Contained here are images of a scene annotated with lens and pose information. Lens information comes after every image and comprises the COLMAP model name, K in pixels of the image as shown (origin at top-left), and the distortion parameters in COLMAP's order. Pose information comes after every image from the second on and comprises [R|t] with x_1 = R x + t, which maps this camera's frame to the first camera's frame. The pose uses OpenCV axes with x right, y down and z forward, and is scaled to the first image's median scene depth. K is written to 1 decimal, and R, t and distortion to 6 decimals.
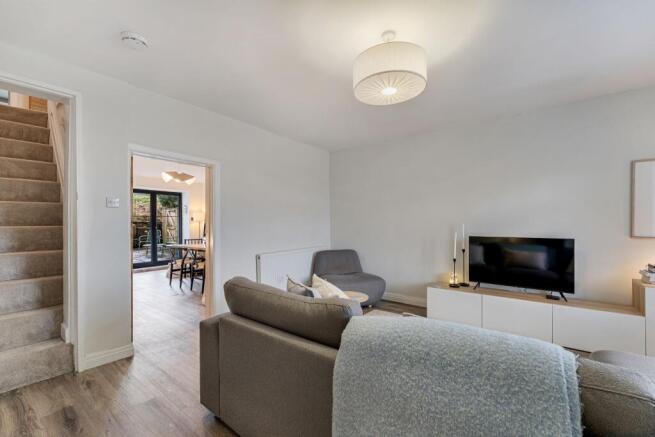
lens RADIAL K [[268.8, 0, 329.9], [0, 268.8, 223.1], [0, 0, 1]] dist [-0.000189, -0.000167]
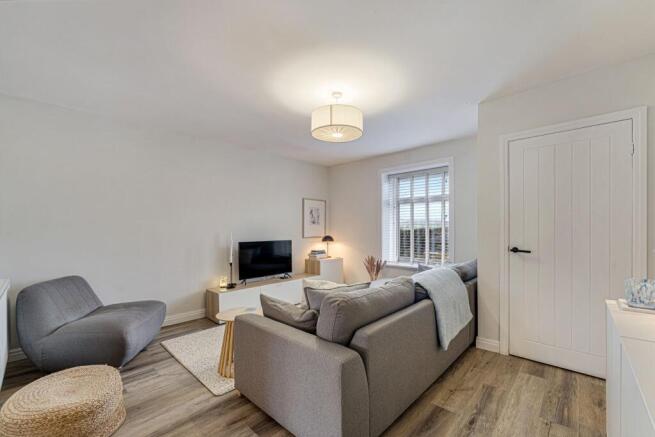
lens RADIAL K [[268.8, 0, 329.9], [0, 268.8, 223.1], [0, 0, 1]] dist [-0.000189, -0.000167]
pose [[0.106760, 0.026098, 0.993942, -0.747718], [0.008681, 0.999593, -0.027179, 0.002135], [-0.994247, 0.011530, 0.106490, 0.576289]]
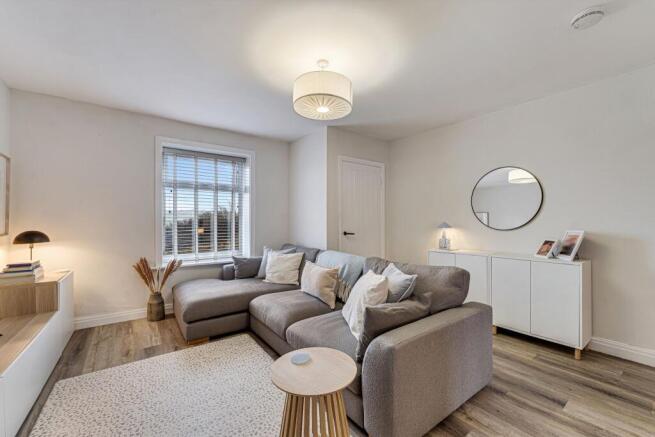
lens RADIAL K [[268.8, 0, 329.9], [0, 268.8, 223.1], [0, 0, 1]] dist [-0.000189, -0.000167]
pose [[-0.955752, 0.003342, 0.294154, -0.111775], [0.005856, 0.999953, 0.007666, 0.009455], [-0.294115, 0.009050, -0.955727, 1.381583]]
